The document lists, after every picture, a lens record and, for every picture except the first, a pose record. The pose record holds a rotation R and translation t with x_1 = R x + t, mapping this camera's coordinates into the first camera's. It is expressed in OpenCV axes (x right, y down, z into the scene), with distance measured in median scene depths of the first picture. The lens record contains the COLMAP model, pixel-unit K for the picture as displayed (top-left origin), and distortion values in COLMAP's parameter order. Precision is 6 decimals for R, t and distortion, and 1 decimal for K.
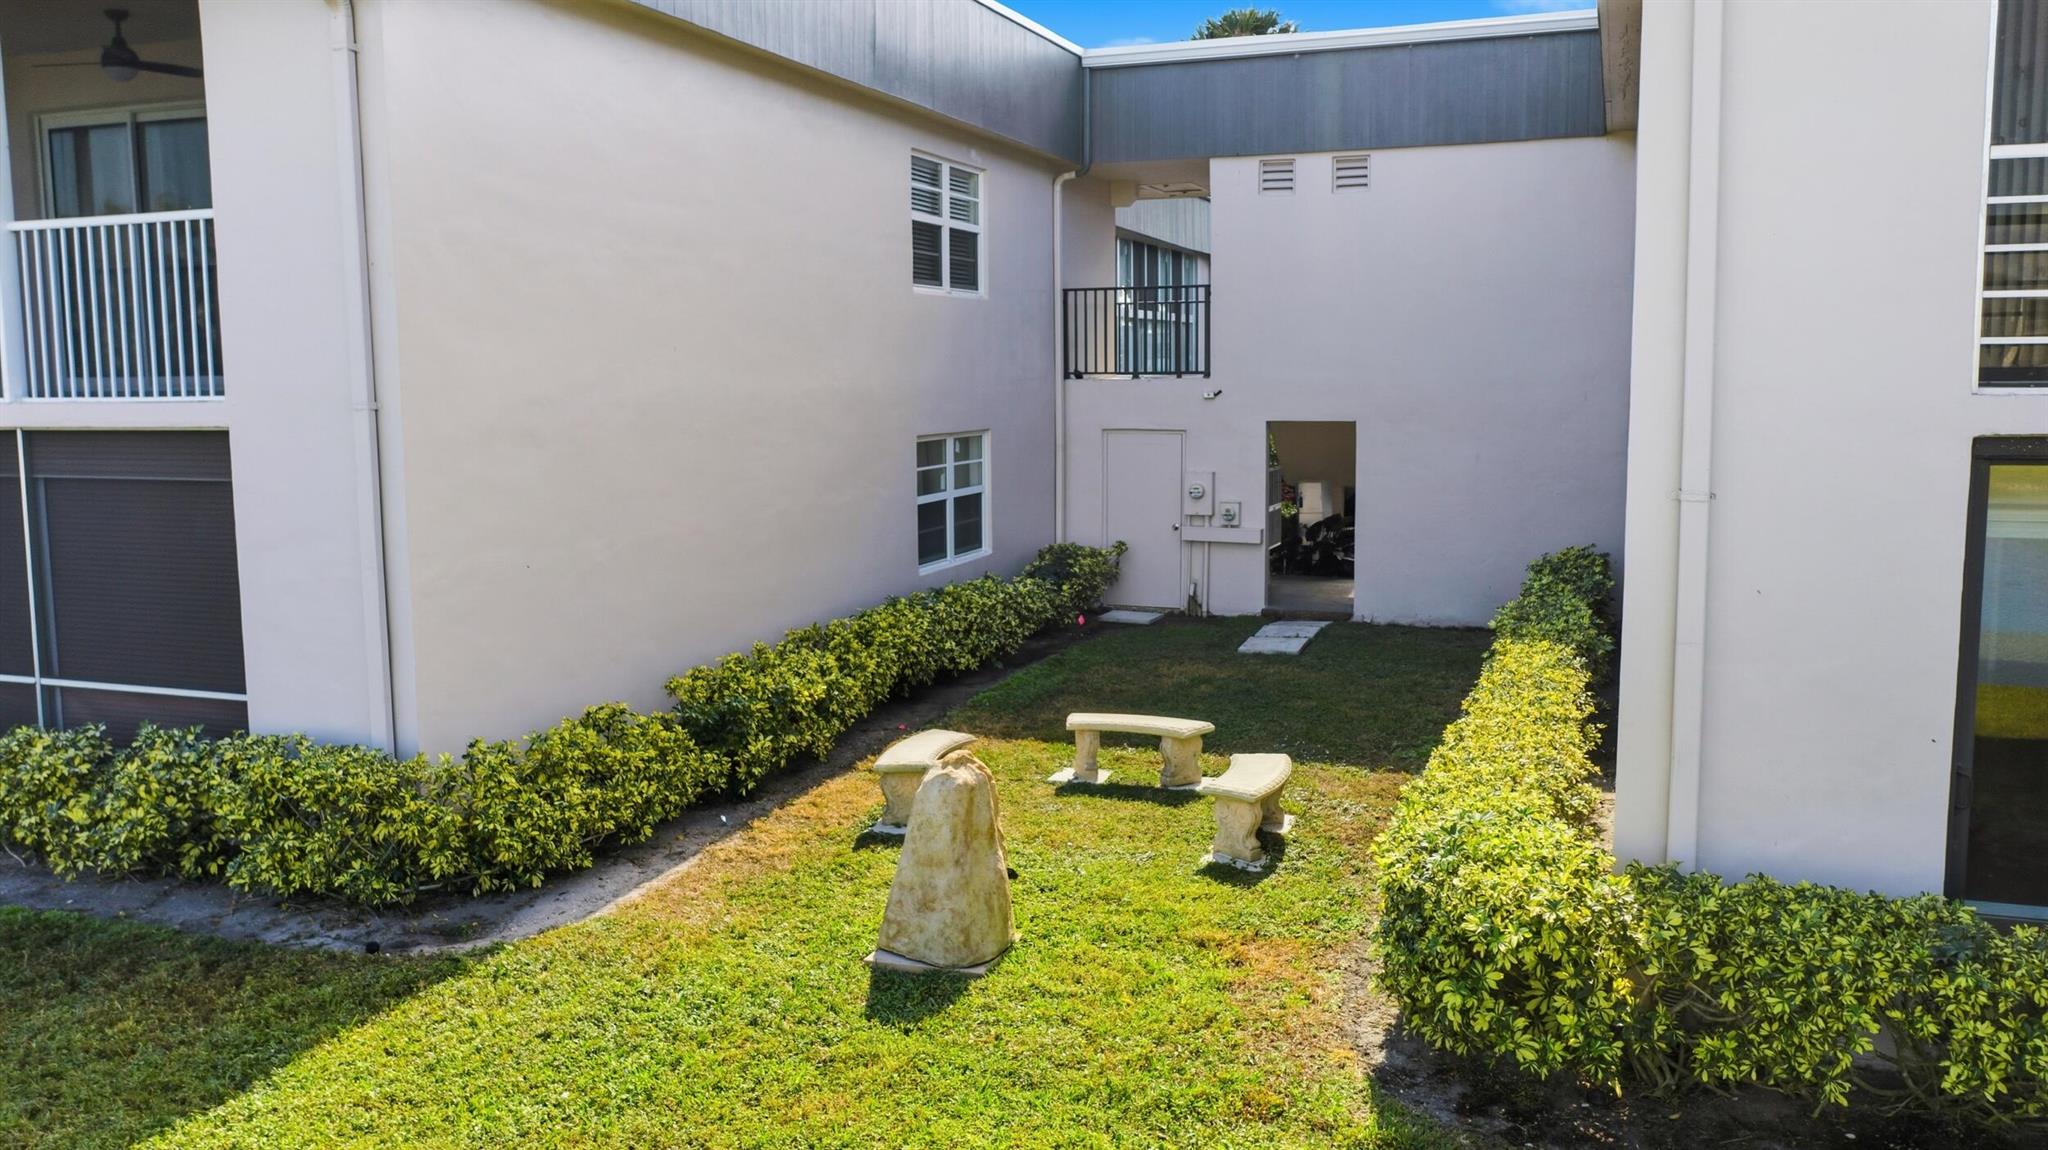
lens RADIAL K [[1628.5, 0, 1057.3], [0, 1628.5, 565.4], [0, 0, 1]] dist [-0.021469, -0.005236]
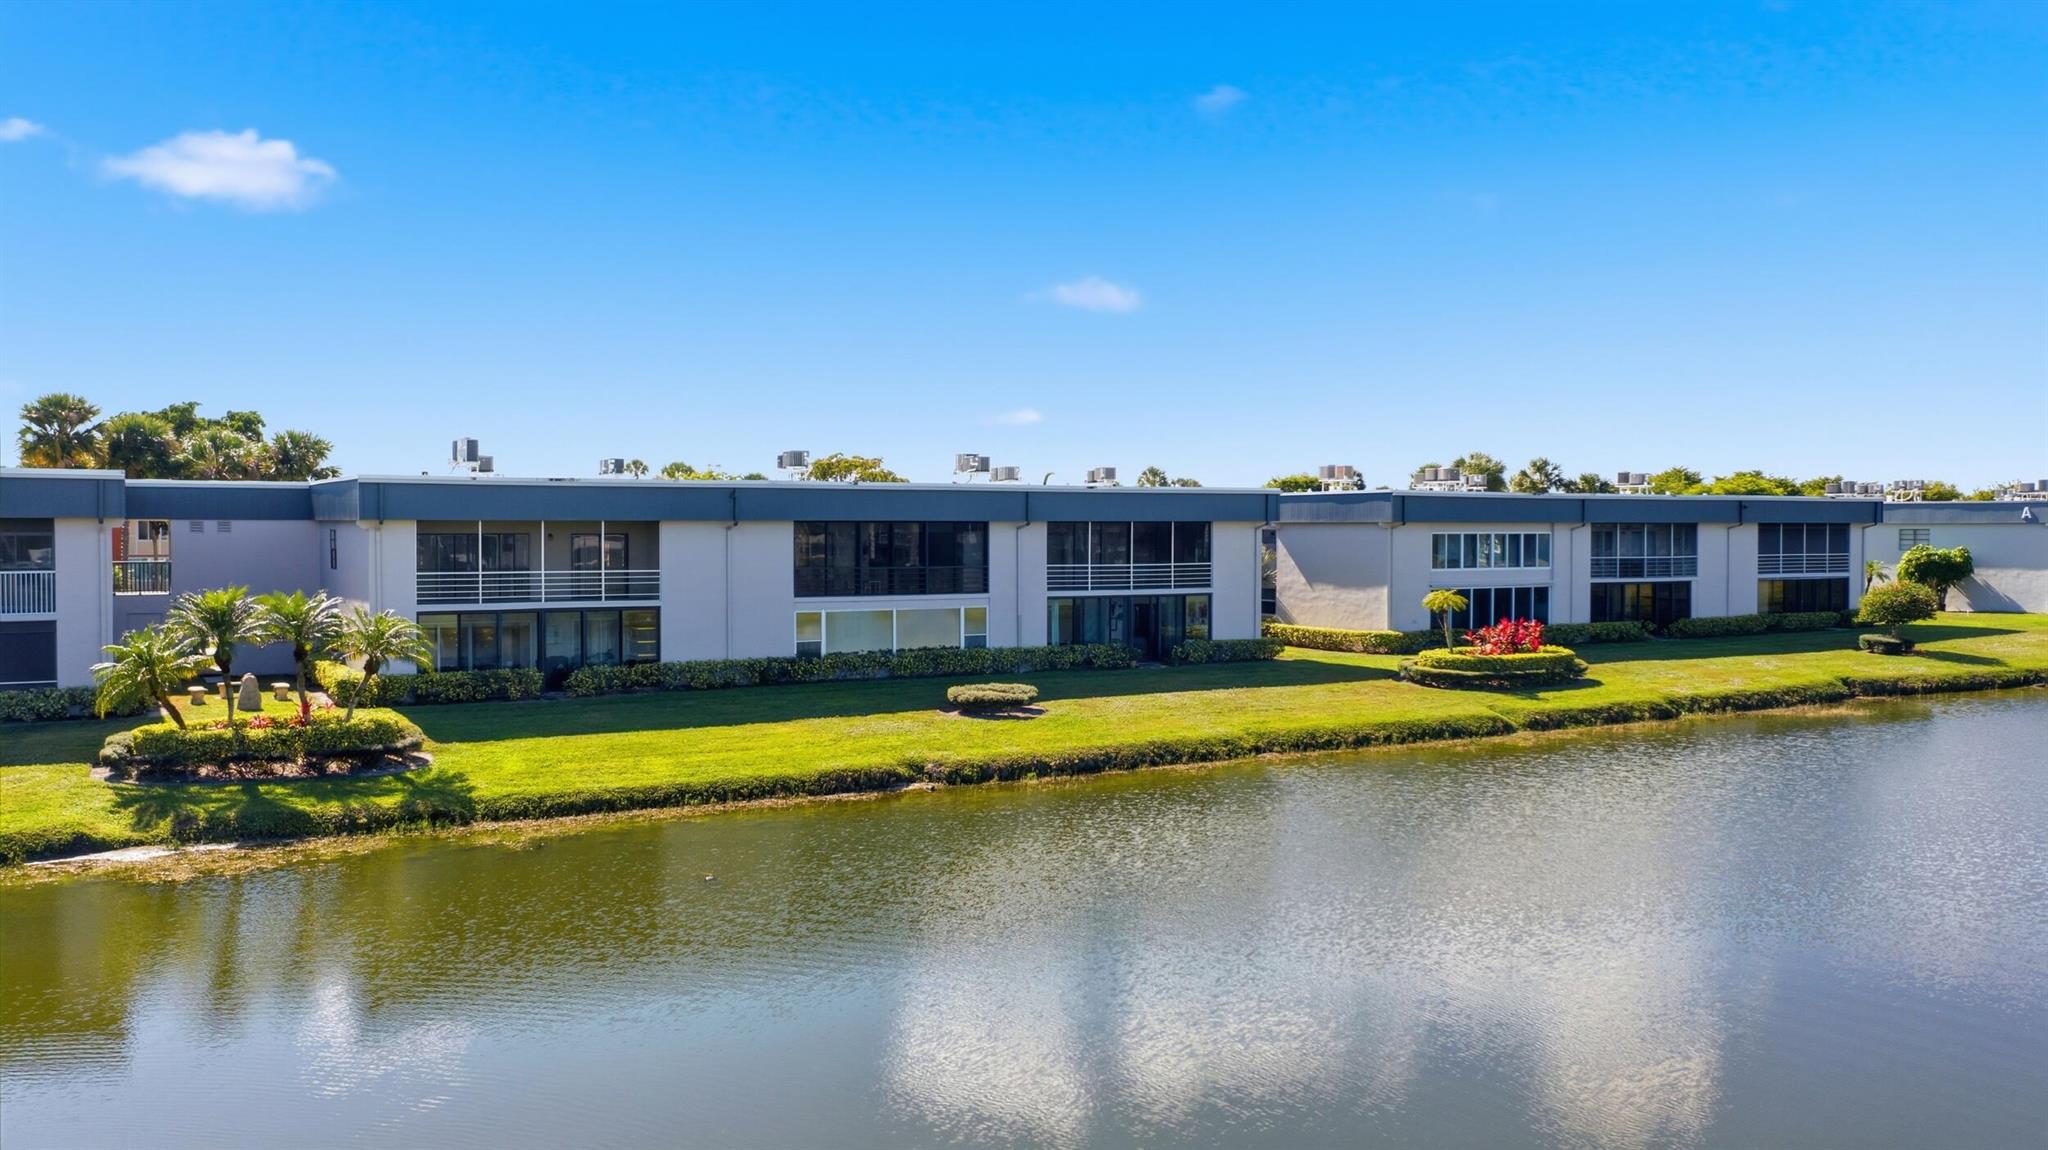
lens RADIAL K [[1628.5, 0, 1057.3], [0, 1628.5, 565.4], [0, 0, 1]] dist [-0.021469, -0.005236]
pose [[0.645000, -0.008069, 0.764140, -2.142551], [0.084716, 0.994536, -0.061007, 0.273909], [-0.759473, 0.104084, 0.642159, -4.012758]]
